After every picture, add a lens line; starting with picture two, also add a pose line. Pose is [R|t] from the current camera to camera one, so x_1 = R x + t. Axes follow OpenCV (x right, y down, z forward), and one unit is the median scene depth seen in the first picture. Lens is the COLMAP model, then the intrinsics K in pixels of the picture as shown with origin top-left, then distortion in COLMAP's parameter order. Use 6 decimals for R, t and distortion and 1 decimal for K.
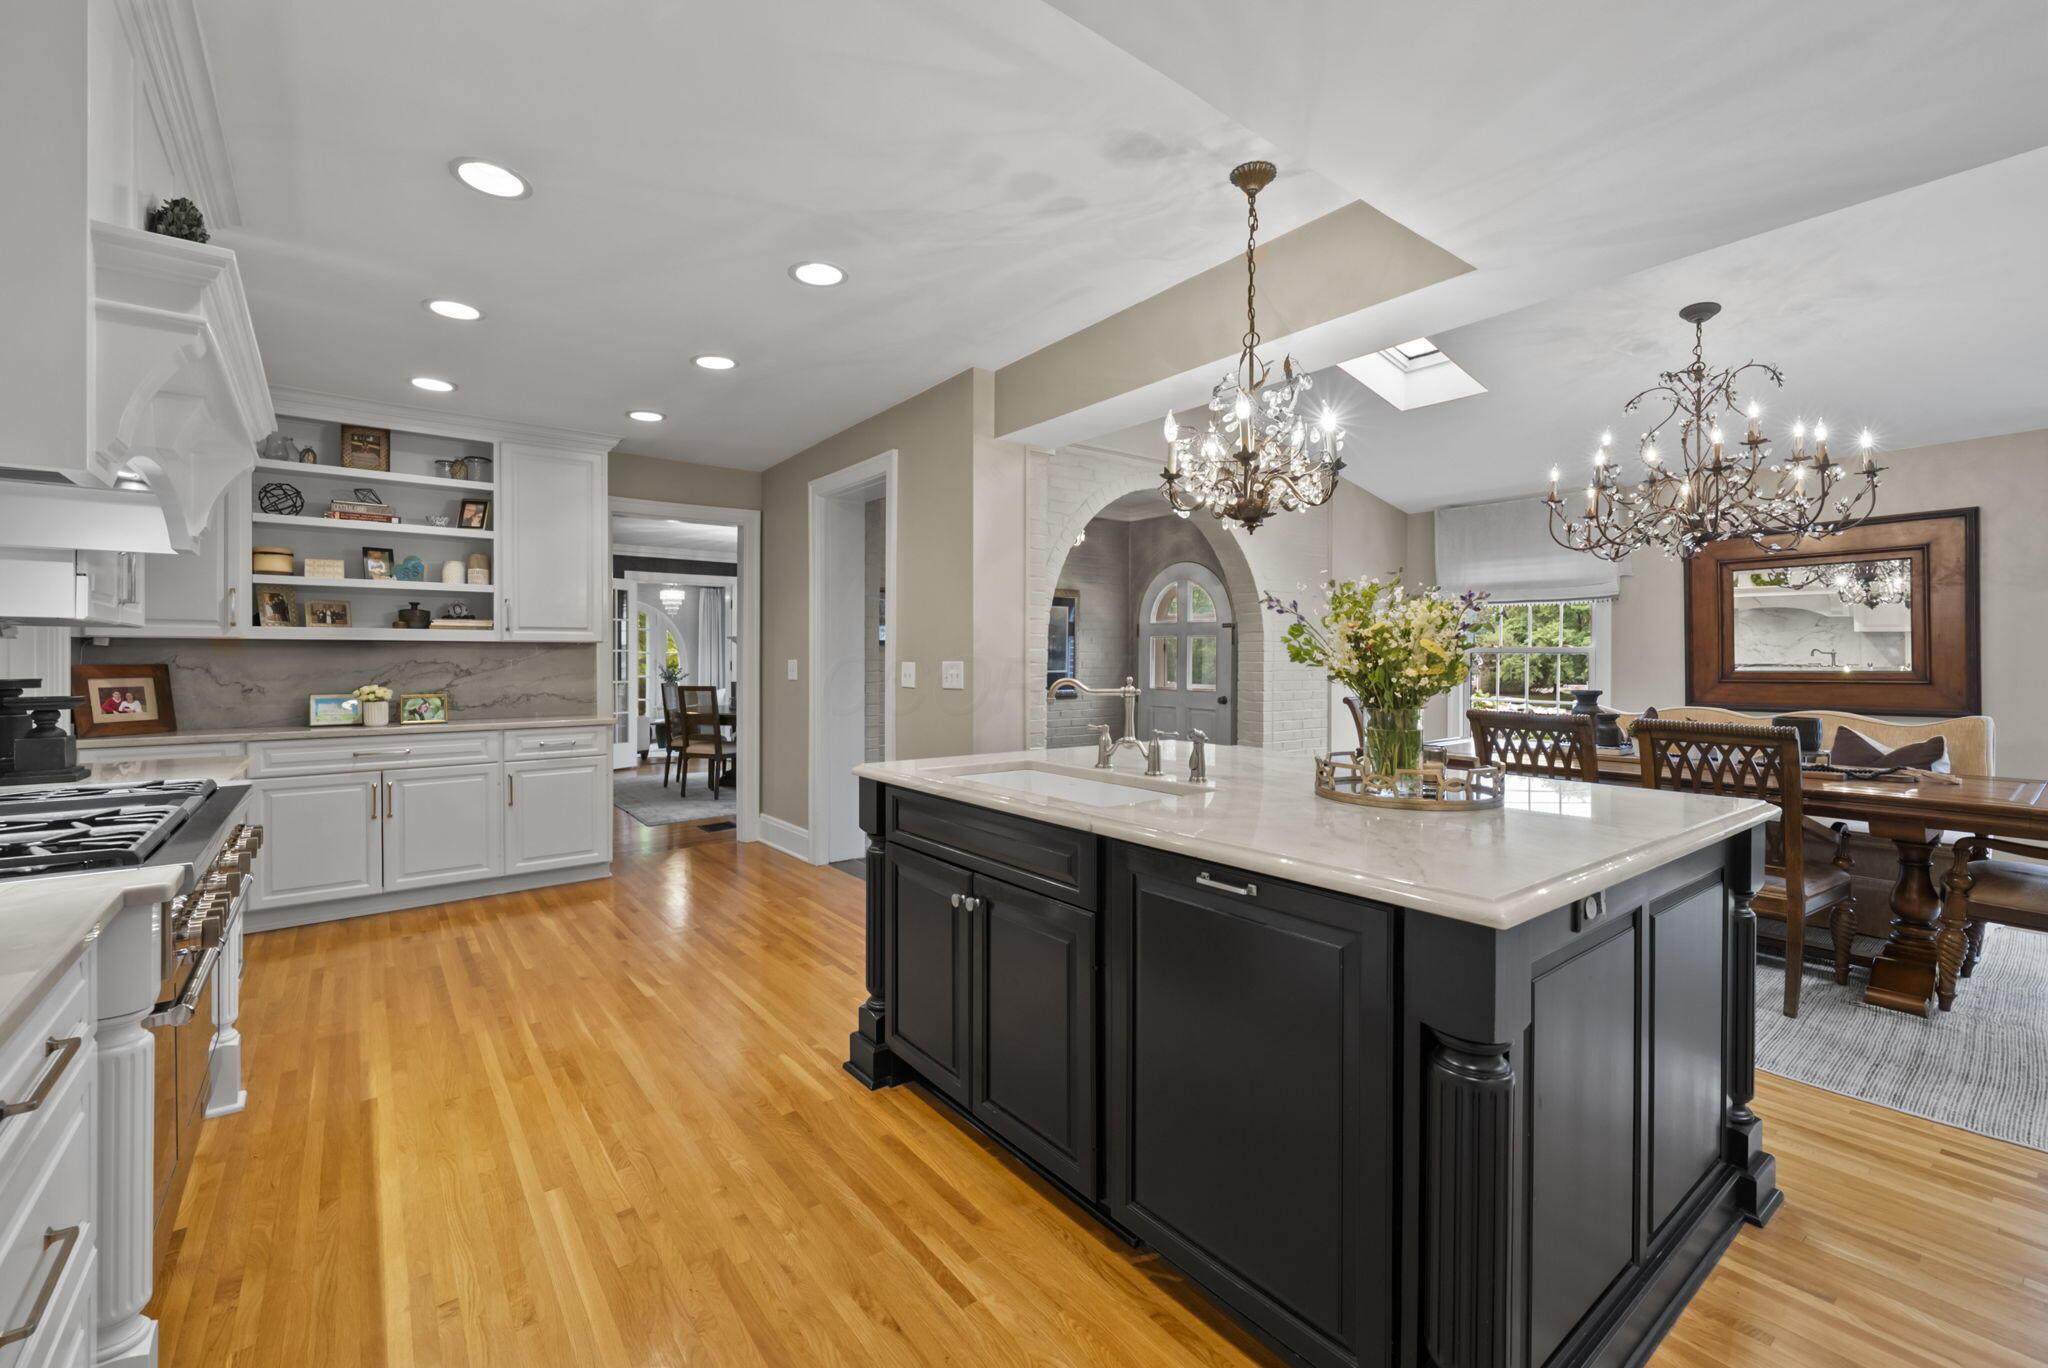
lens RADIAL K [[869.3, 0, 1017.9], [0, 869.3, 663.1], [0, 0, 1]] dist [-0.001437, -0.000639]
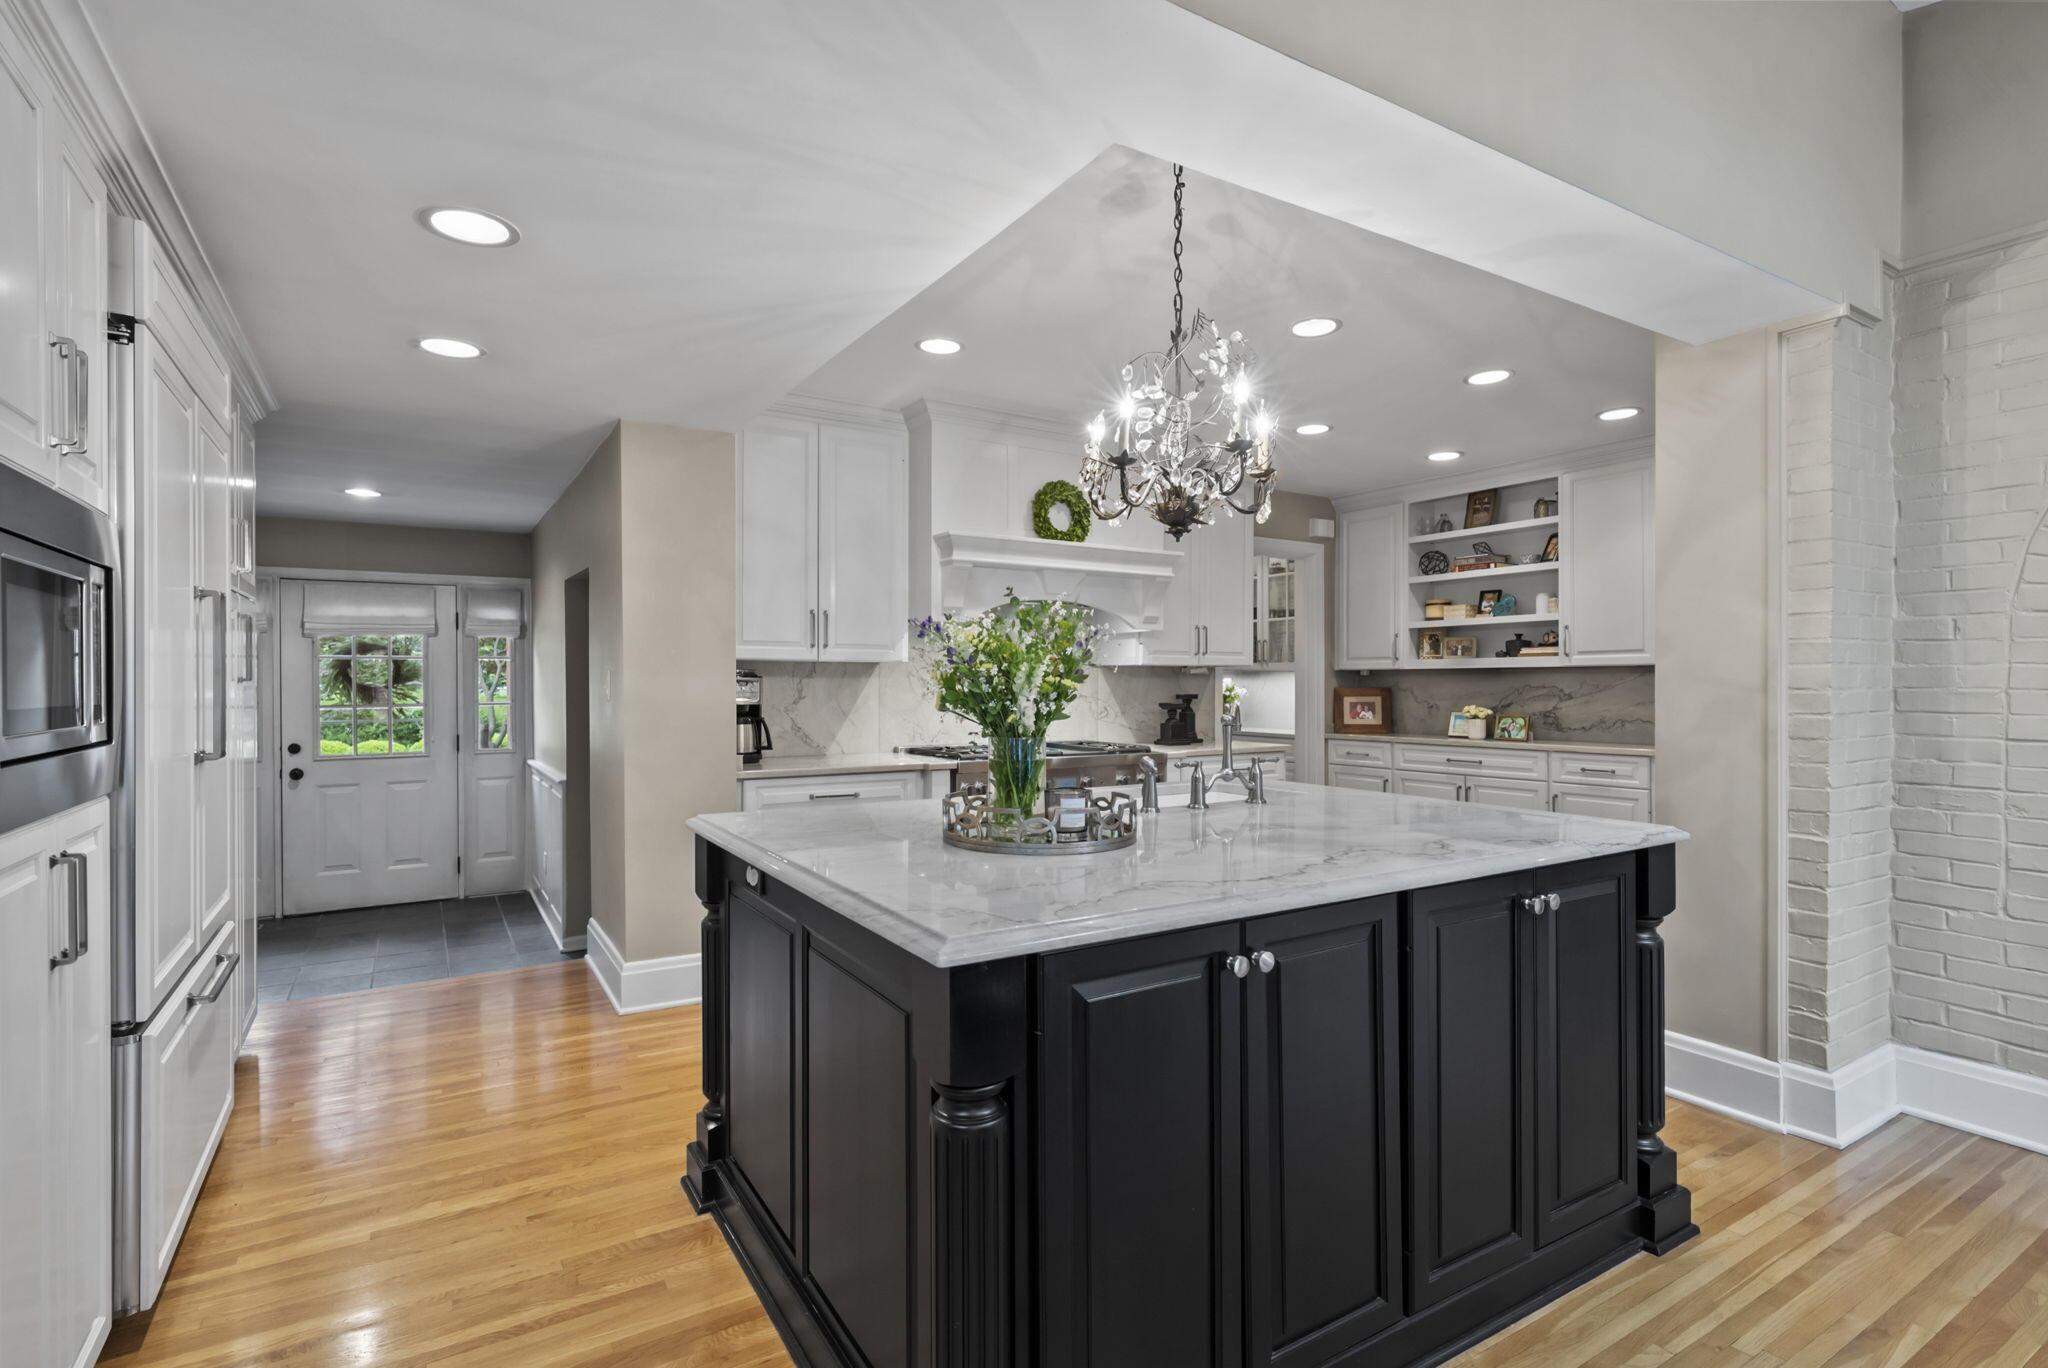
lens RADIAL K [[990.7, 0, 1024.0], [0, 990.7, 683.3], [0, 0, 1]] dist [0.002265, 0.001303]
pose [[-0.105203, -0.000827, -0.994450, 0.712365], [-0.003549, 0.999994, -0.000456, -0.002269], [0.994444, 0.003482, -0.105206, 0.532772]]
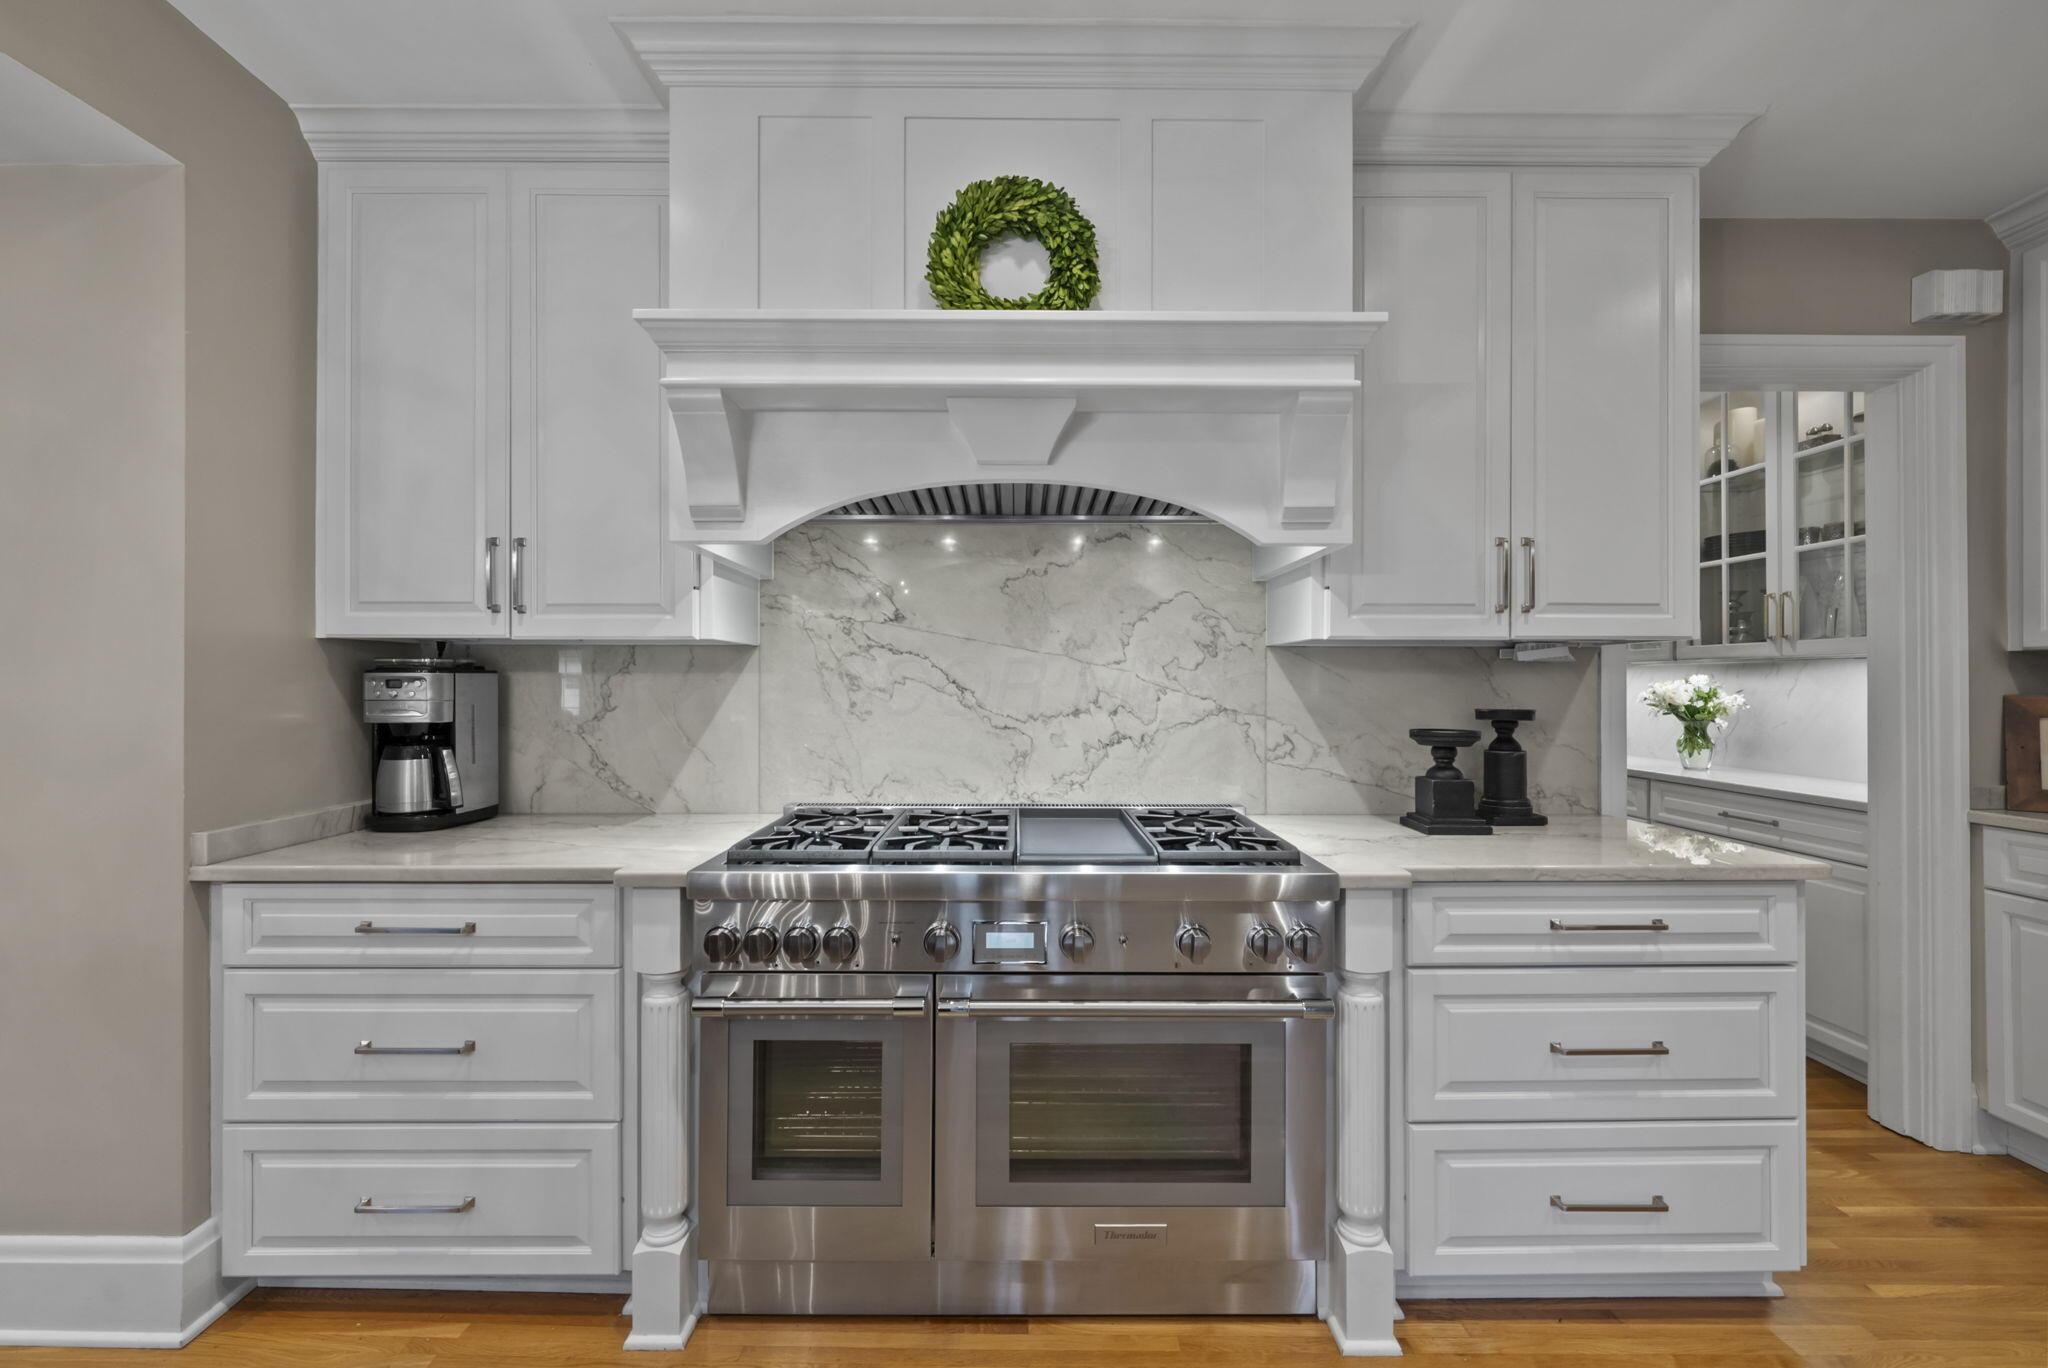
lens RADIAL K [[837.1, 0, 1020.0], [0, 837.1, 683.5], [0, 0, 1]] dist [0.000368, 0.000016]
pose [[-0.613865, -0.003199, -0.789405, -0.128954], [-0.003626, 0.999993, -0.001233, -0.001960], [0.789403, 0.002105, -0.613872, 0.696043]]
